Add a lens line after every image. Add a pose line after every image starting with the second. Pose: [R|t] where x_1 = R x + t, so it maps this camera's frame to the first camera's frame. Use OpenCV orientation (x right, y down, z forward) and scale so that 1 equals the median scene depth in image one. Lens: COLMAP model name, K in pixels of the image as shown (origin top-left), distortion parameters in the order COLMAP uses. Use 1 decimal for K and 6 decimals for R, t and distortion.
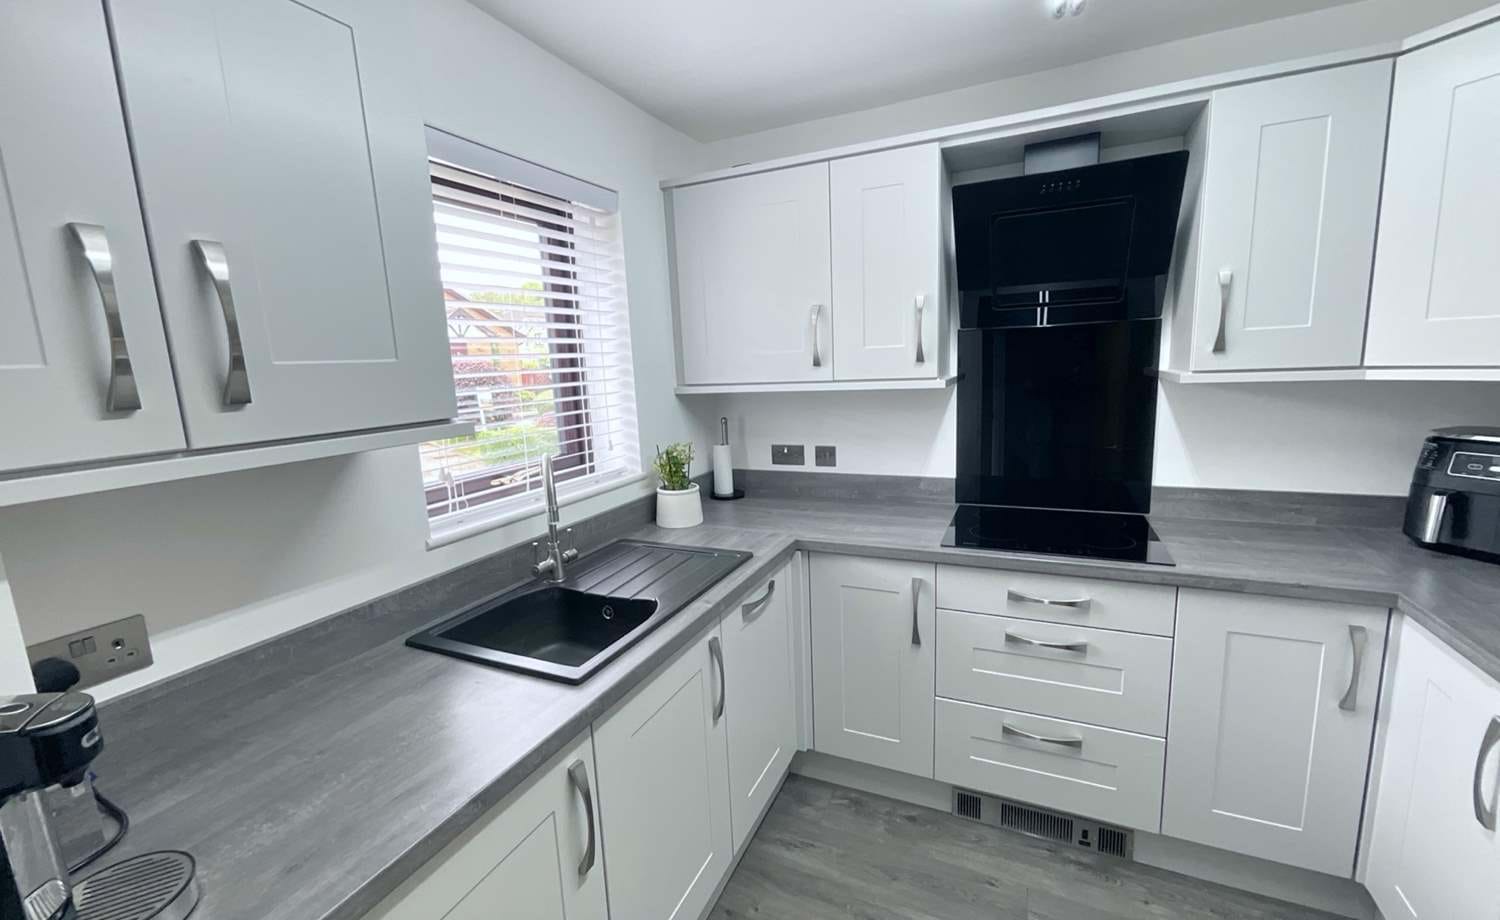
lens RADIAL K [[606.0, 0, 748.9], [0, 606.0, 461.3], [0, 0, 1]] dist [-0.016971, 0.006757]
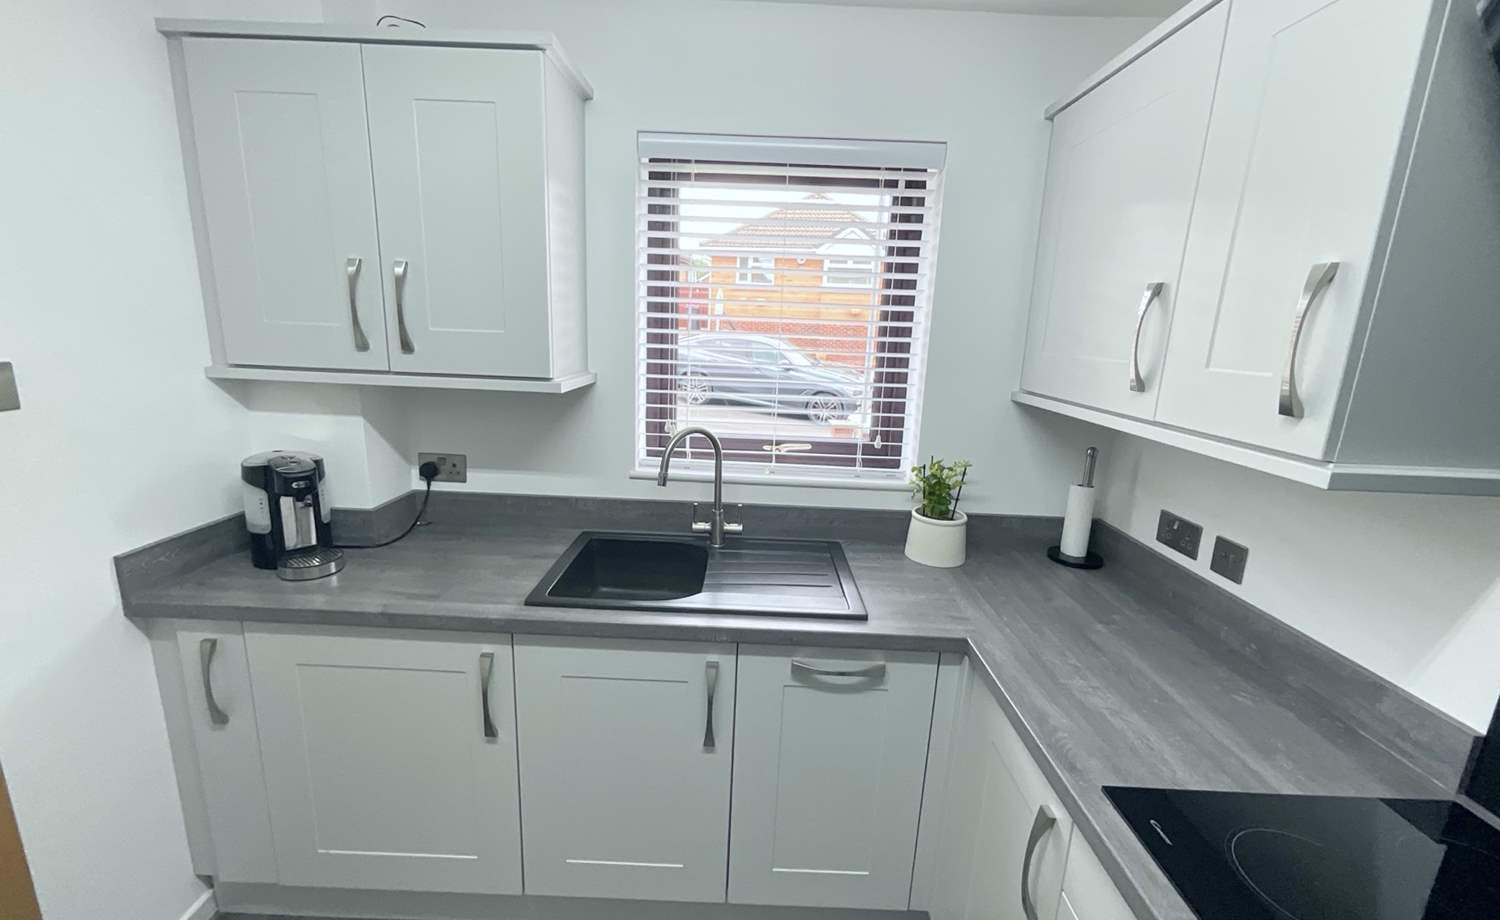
lens RADIAL K [[606.0, 0, 748.9], [0, 606.0, 461.3], [0, 0, 1]] dist [-0.016971, 0.006757]
pose [[0.409546, 0.259514, -0.874600, 0.528904], [-0.207880, 0.960013, 0.187515, -0.139177], [0.888289, 0.105016, 0.447117, 0.479866]]
